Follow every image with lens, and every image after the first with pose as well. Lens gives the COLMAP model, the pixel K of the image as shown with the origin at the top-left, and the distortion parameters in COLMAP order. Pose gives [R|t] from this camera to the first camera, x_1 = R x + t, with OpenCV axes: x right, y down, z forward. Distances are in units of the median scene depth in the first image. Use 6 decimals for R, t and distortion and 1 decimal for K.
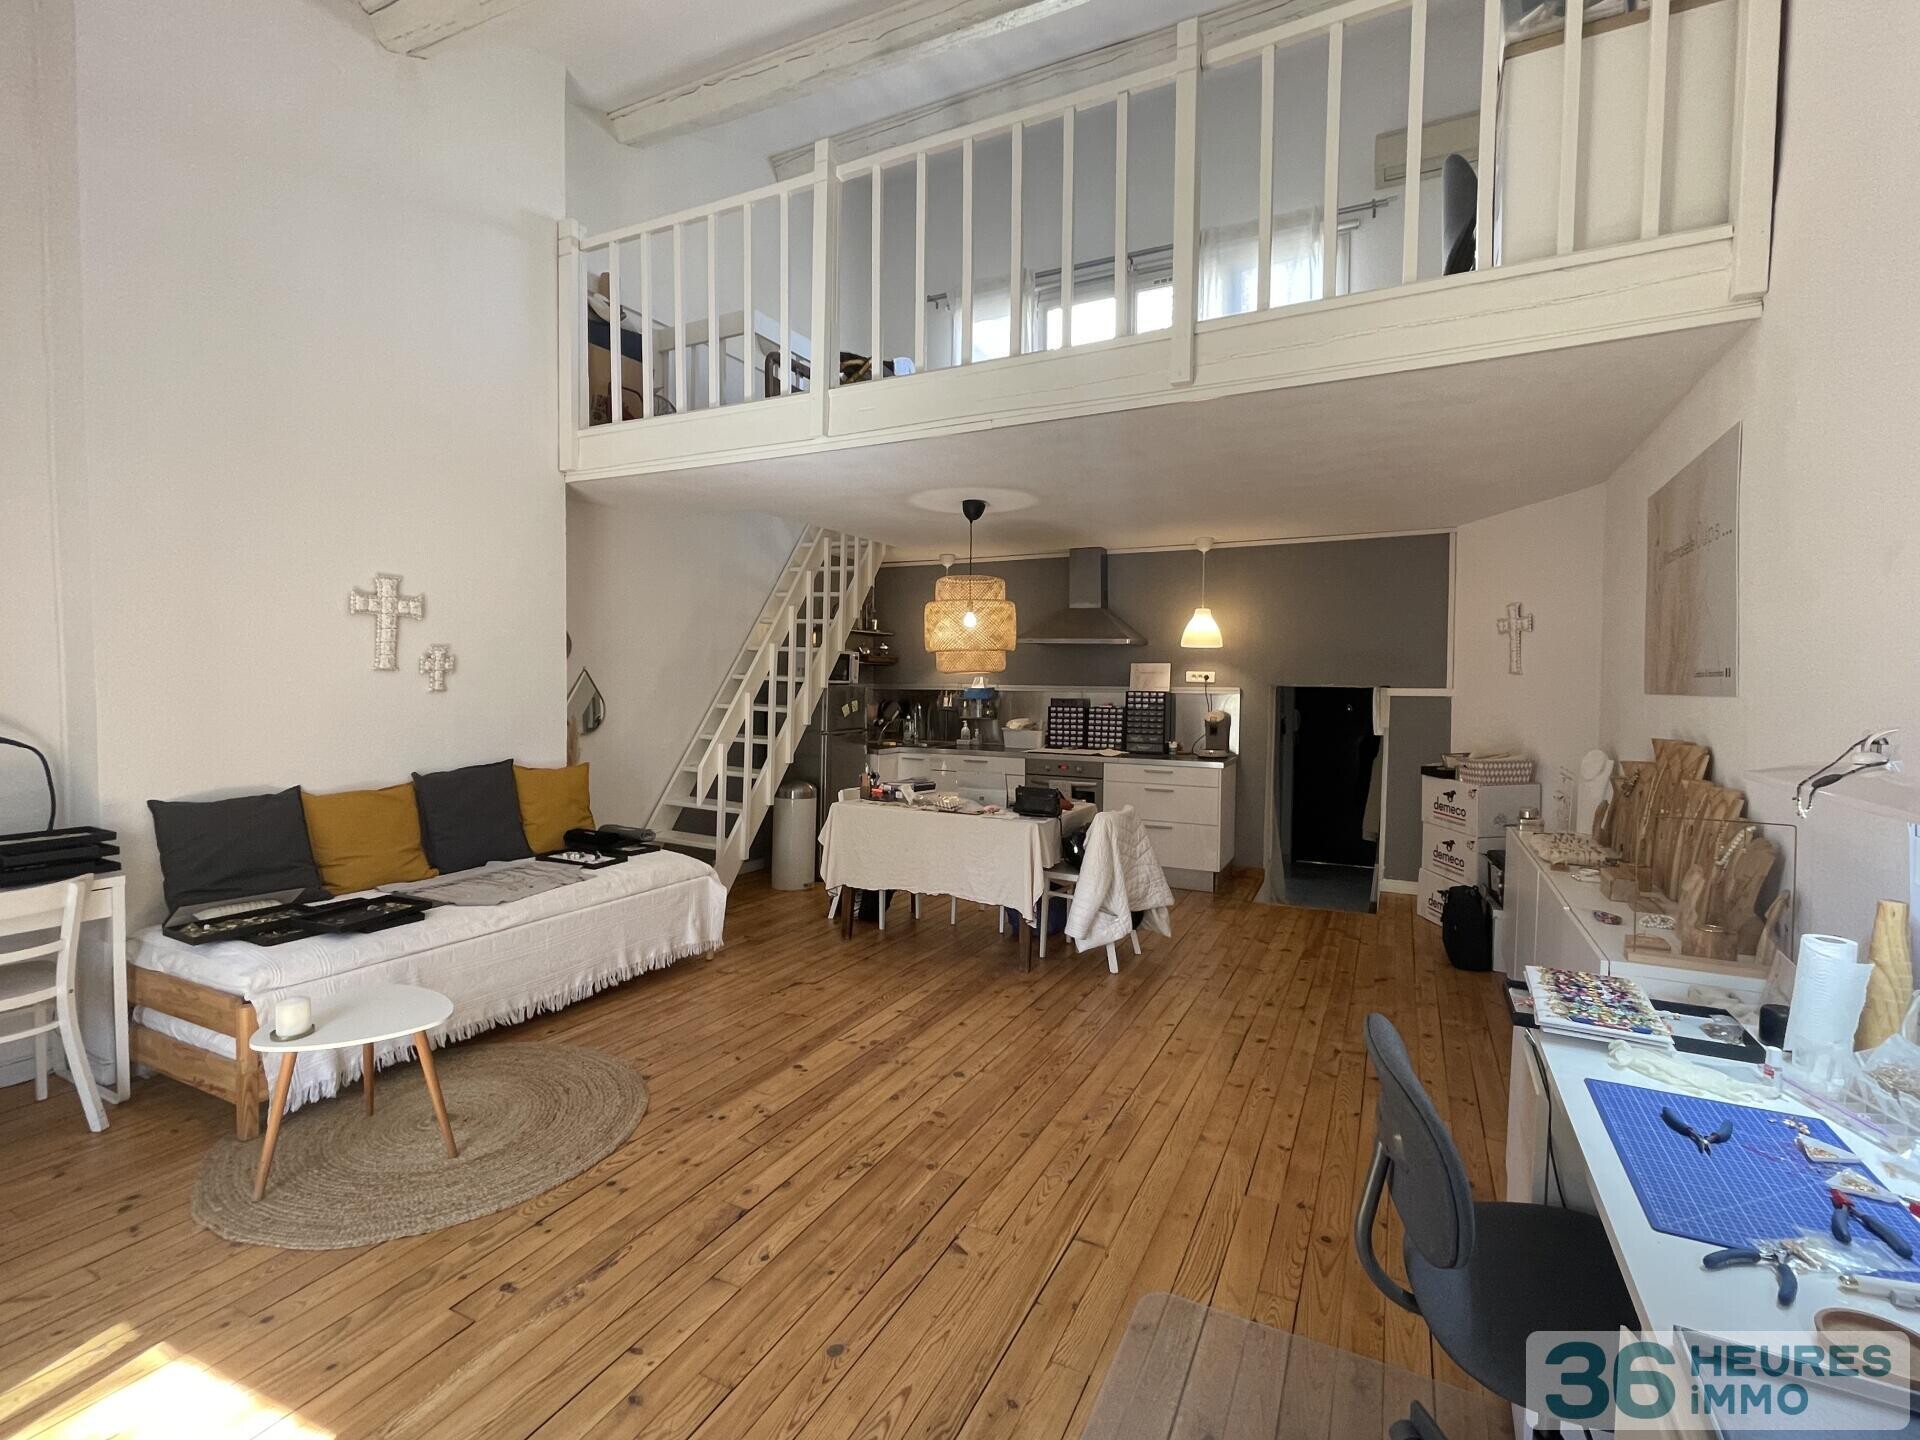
lens RADIAL K [[884.2, 0, 960.0], [0, 884.2, 720.0], [0, 0, 1]] dist [-0.001295, -0.000215]
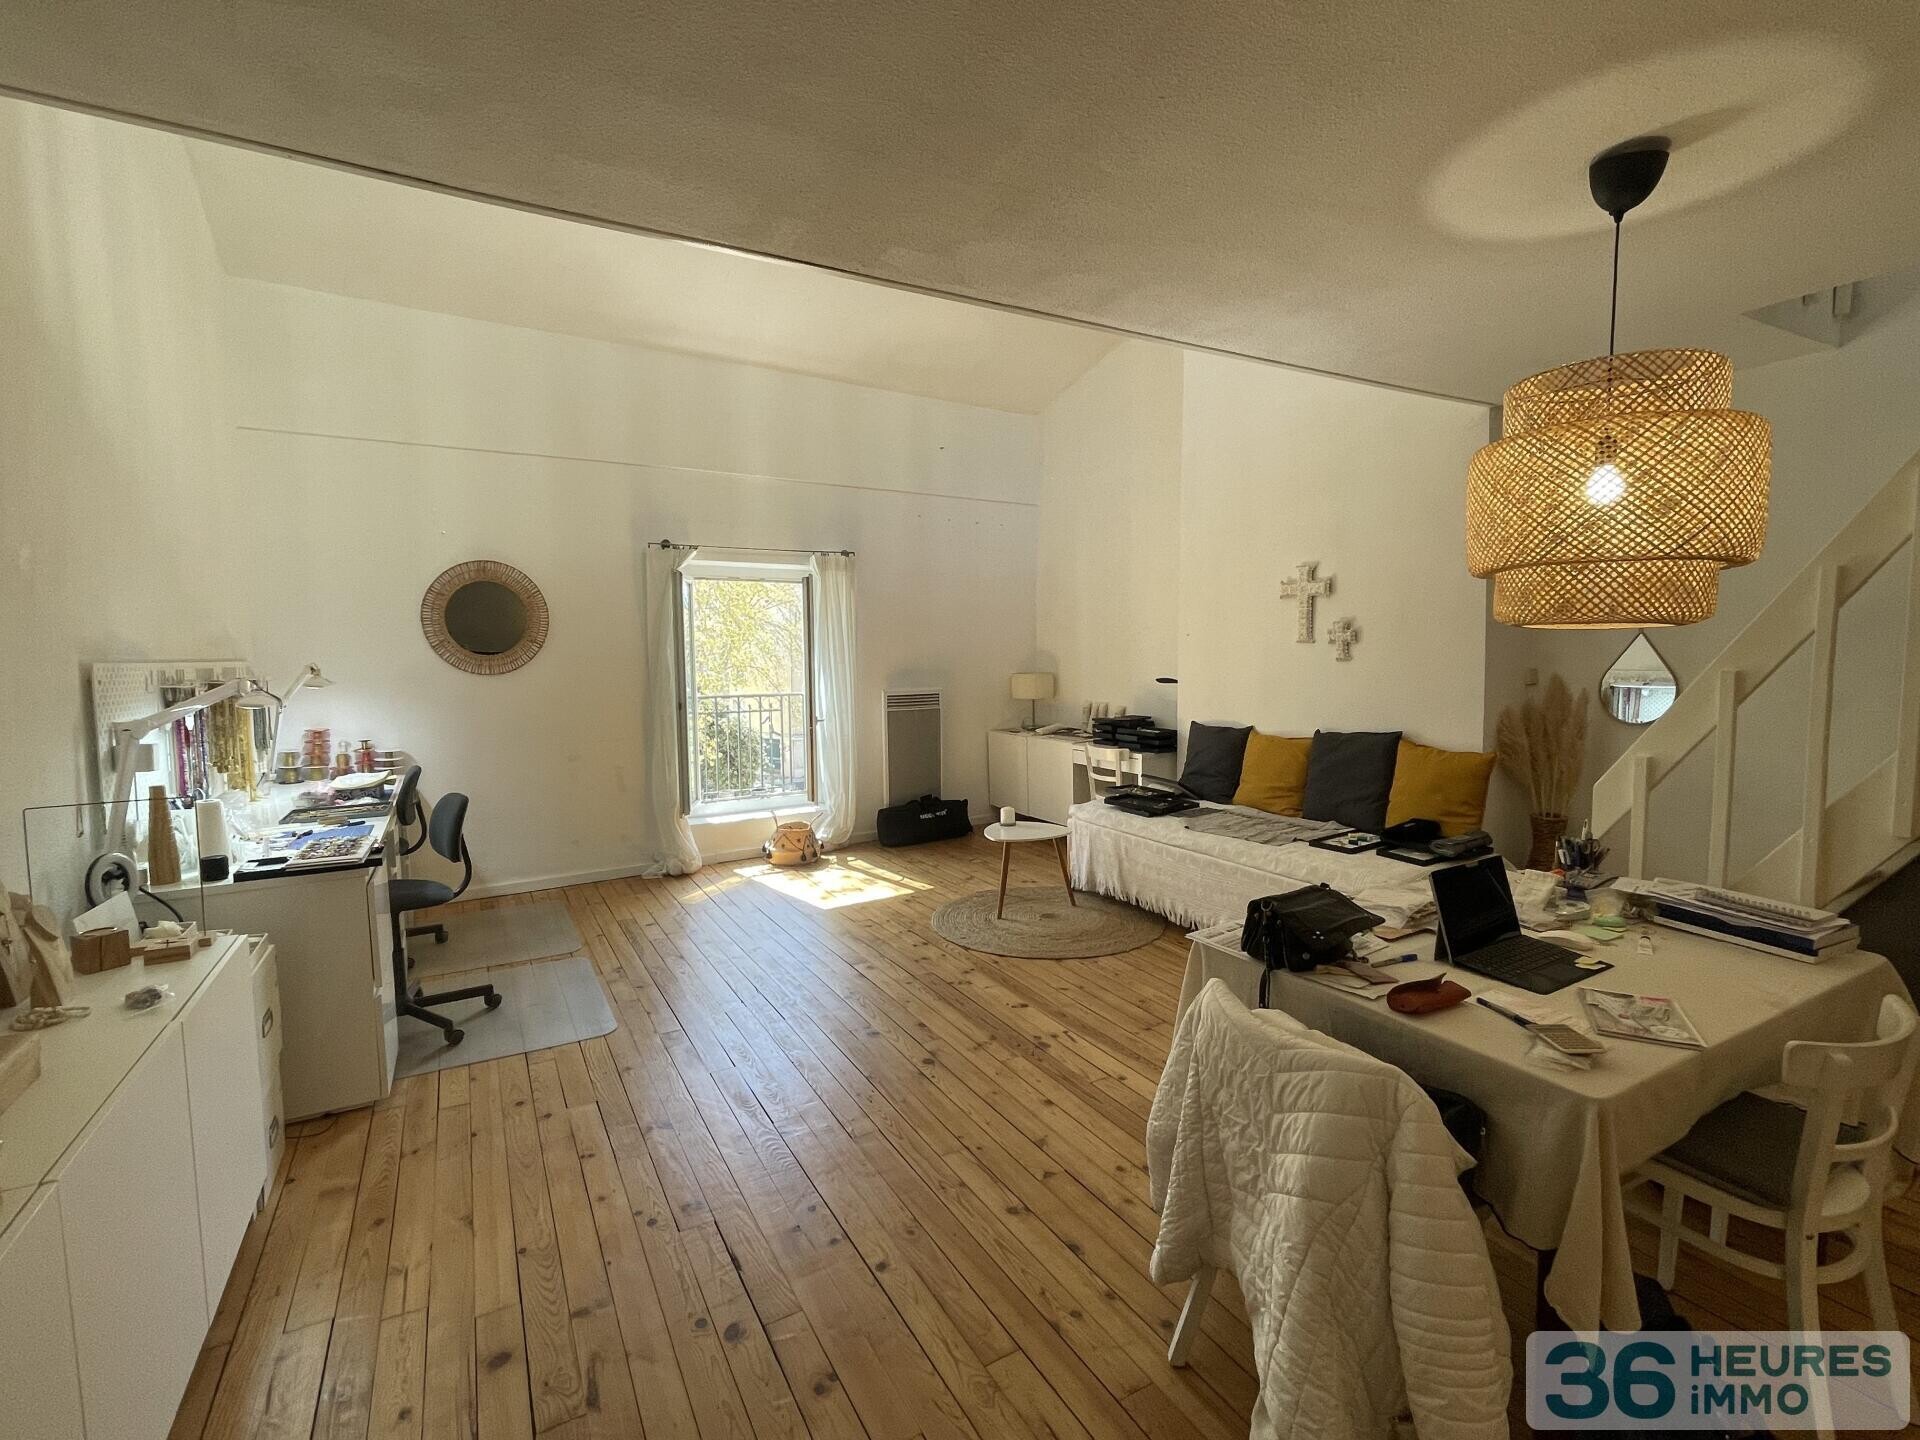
lens RADIAL K [[884.2, 0, 960.0], [0, 884.2, 720.0], [0, 0, 1]] dist [-0.001295, -0.000215]
pose [[-0.560587, 0.063034, -0.825693, 0.663146], [-0.029766, 0.994921, 0.096162, -0.054655], [0.827560, 0.078485, -0.555863, 1.356998]]
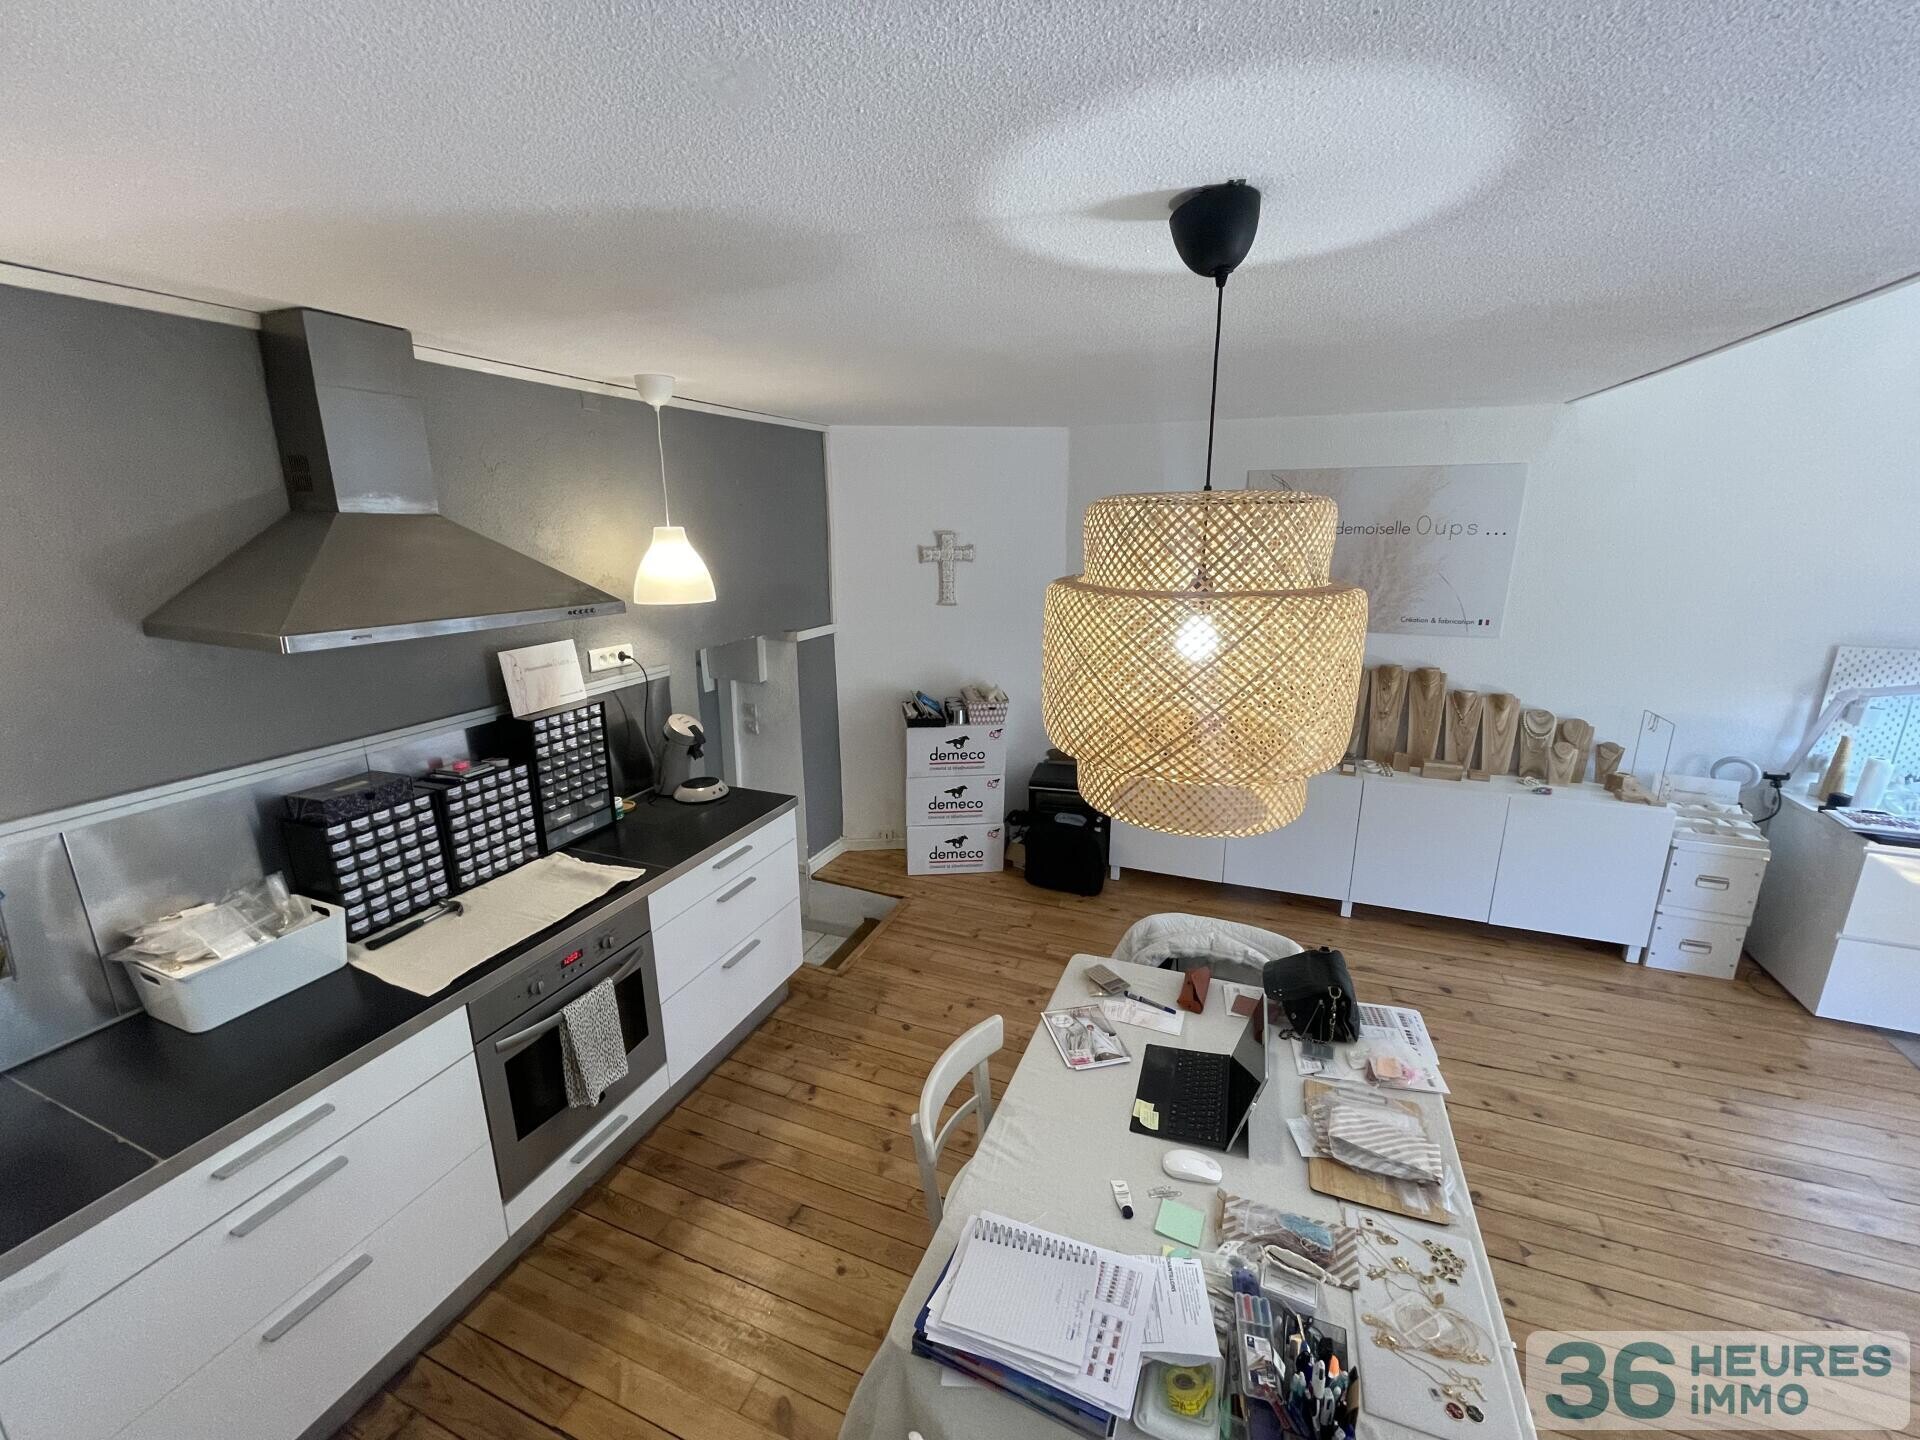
lens RADIAL K [[772.5, 0, 960.0], [0, 772.5, 720.0], [0, 0, 1]] dist [-0.003238, -0.000210]
pose [[-0.081078, -0.254109, 0.963771, -0.332271], [0.052149, 0.964549, 0.258701, -0.214728], [-0.995343, 0.071235, -0.064952, 1.506012]]
